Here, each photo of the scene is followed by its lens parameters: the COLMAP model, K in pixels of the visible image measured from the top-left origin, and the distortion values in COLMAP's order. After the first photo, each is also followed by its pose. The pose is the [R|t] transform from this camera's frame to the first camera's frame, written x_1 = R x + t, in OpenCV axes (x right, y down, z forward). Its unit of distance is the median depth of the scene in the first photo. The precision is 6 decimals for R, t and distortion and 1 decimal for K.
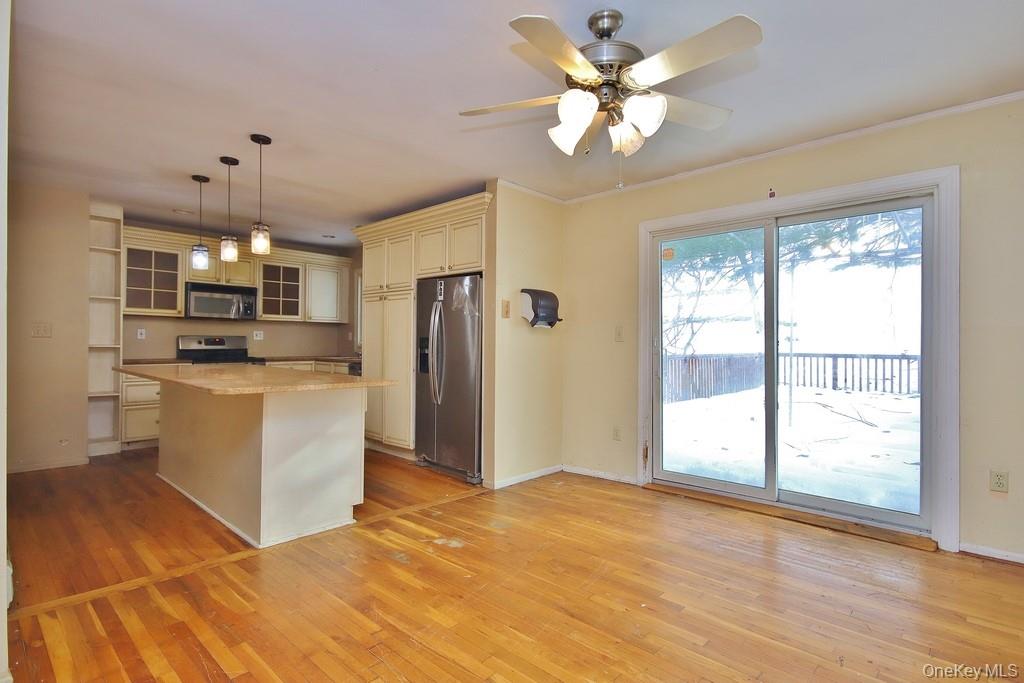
lens RADIAL K [[512.0, 0, 512.0], [0, 512.0, 341.5], [0, 0, 1]] dist [0.008011, 0.000514]
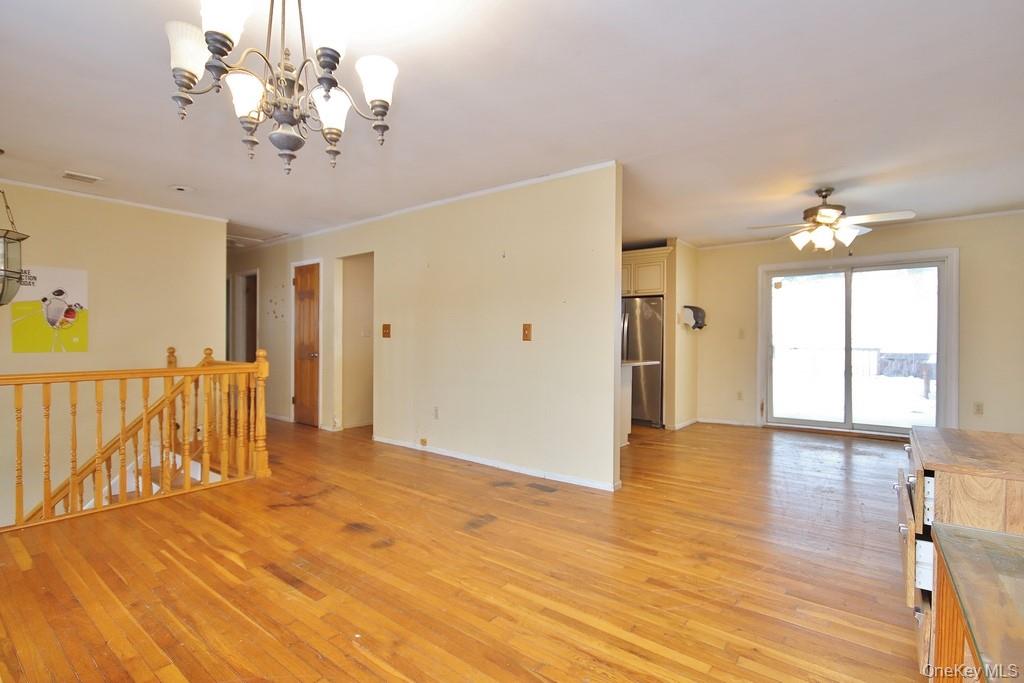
lens RADIAL K [[489.3, 0, 503.6], [0, 489.3, 339.2], [0, 0, 1]] dist [0.002704, 0.000264]
pose [[0.997227, -0.002748, 0.074363, -0.531812], [0.002501, 0.999991, 0.003419, -0.004512], [-0.074371, -0.003224, 0.997225, -0.386055]]
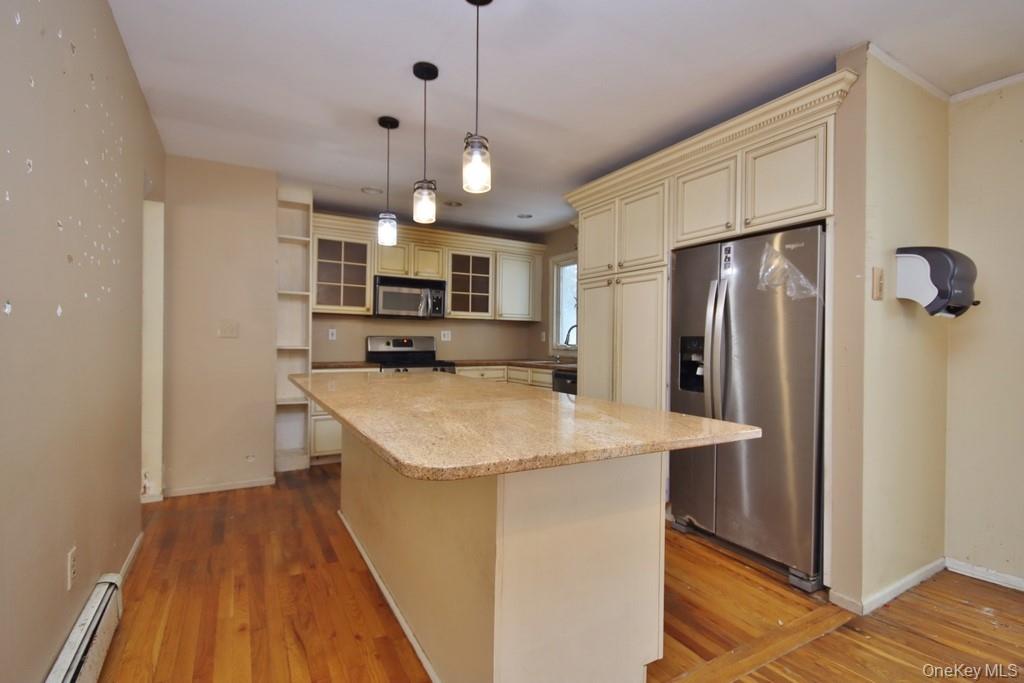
lens RADIAL K [[470.3, 0, 512.0], [0, 470.3, 341.5], [0, 0, 1]] dist [-0.003411, -0.000176]
pose [[0.957424, 0.000047, -0.288684, -0.190395], [-0.000771, 0.999997, -0.002394, -0.000111], [0.288683, 0.002515, 0.957421, 0.321209]]
